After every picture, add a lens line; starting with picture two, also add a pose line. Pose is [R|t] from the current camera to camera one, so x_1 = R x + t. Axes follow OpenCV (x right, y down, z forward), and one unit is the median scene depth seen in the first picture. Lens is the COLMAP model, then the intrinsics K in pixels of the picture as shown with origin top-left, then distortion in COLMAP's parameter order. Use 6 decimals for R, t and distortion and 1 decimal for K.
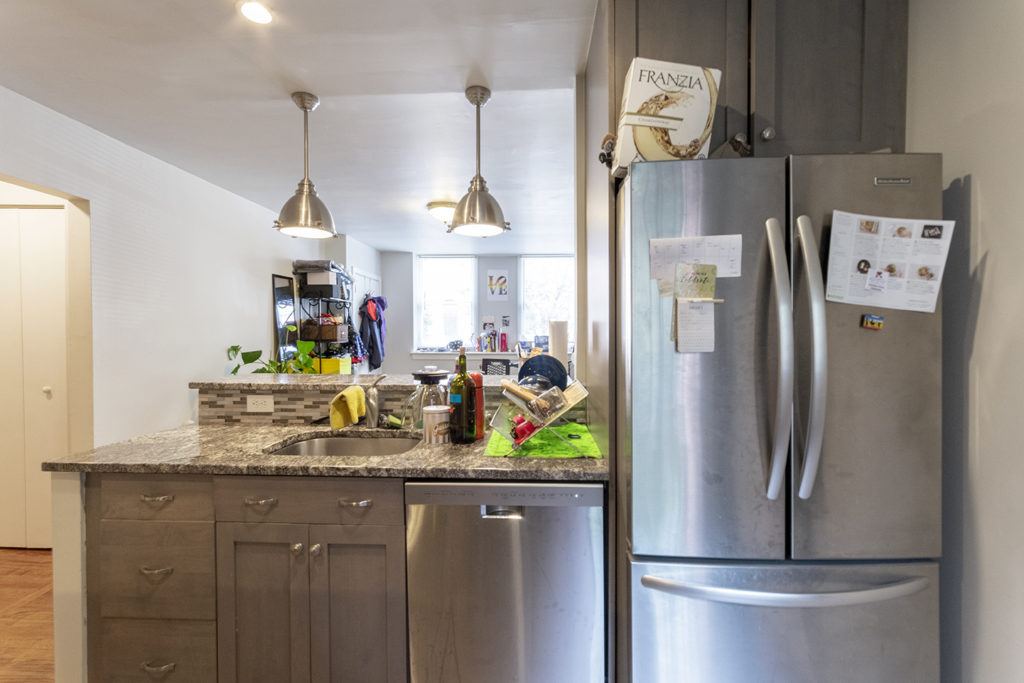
lens RADIAL K [[455.1, 0, 512.0], [0, 455.1, 341.5], [0, 0, 1]] dist [0.001022, 0.000873]
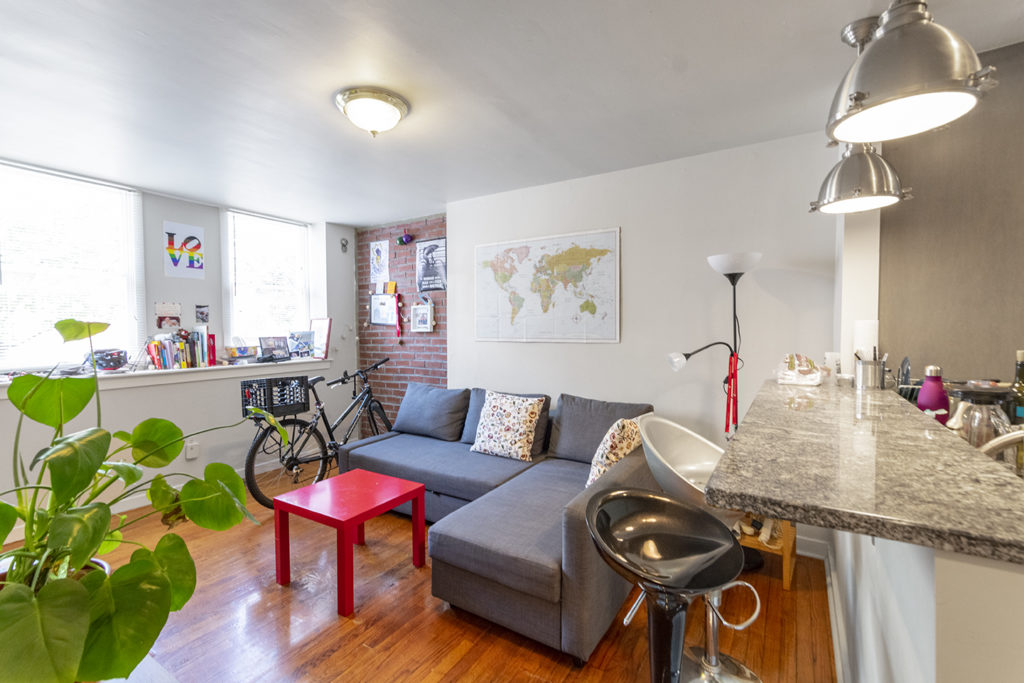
lens RADIAL K [[455.1, 0, 512.0], [0, 455.1, 341.5], [0, 0, 1]] dist [0.001022, 0.000873]
pose [[0.477746, -0.032436, 0.877899, -0.348437], [0.023957, 0.999428, 0.023889, -0.013575], [-0.878171, 0.009619, 0.478250, 0.370308]]
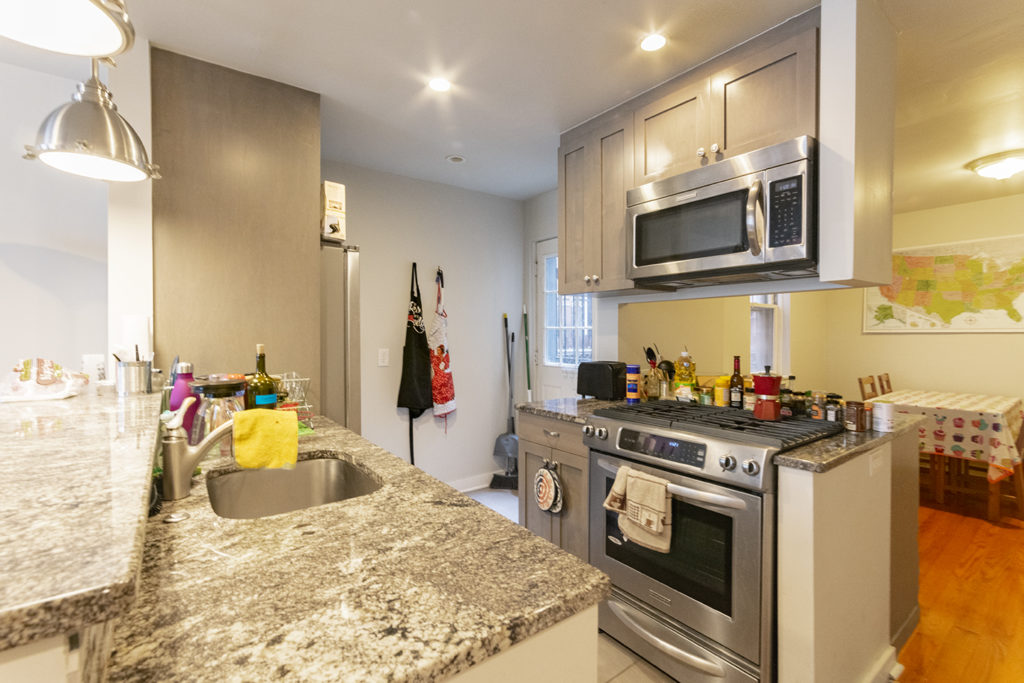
lens RADIAL K [[455.1, 0, 512.0], [0, 455.1, 341.5], [0, 0, 1]] dist [0.001022, 0.000873]
pose [[-0.648780, -0.011257, 0.760893, -0.294116], [0.013726, 0.999555, 0.026492, -0.000826], [-0.760852, 0.027632, -0.648337, 0.297333]]
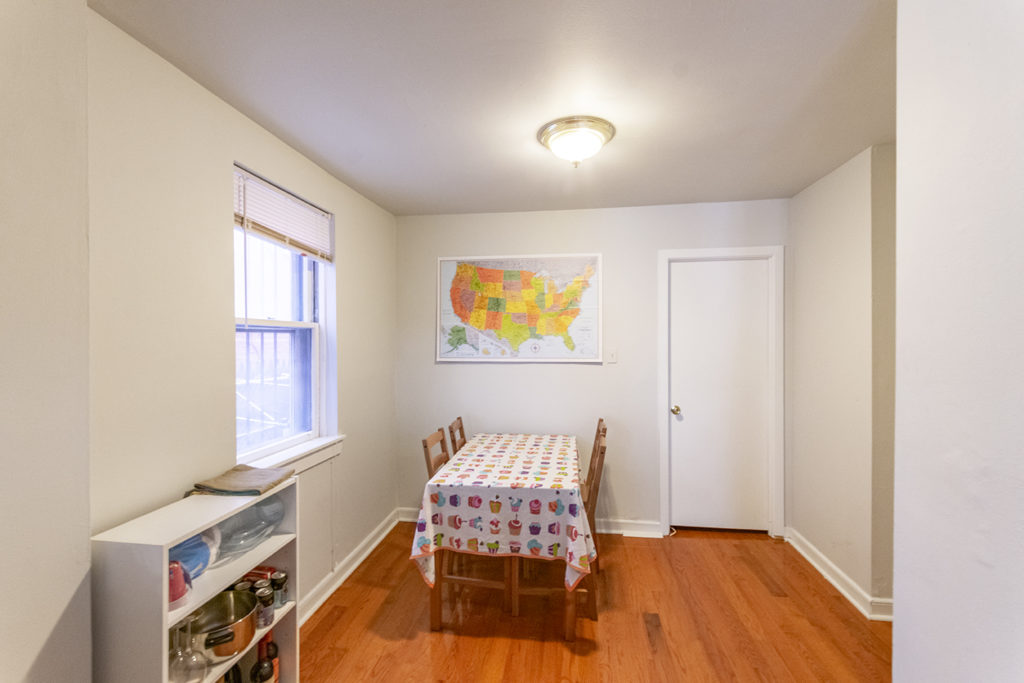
lens RADIAL K [[455.1, 0, 512.0], [0, 455.1, 341.5], [0, 0, 1]] dist [0.001022, 0.000873]
pose [[-0.996073, -0.000550, 0.088530, -0.249341], [0.001440, 0.999748, 0.022413, -0.022788], [-0.088520, 0.022453, -0.995821, -0.027503]]
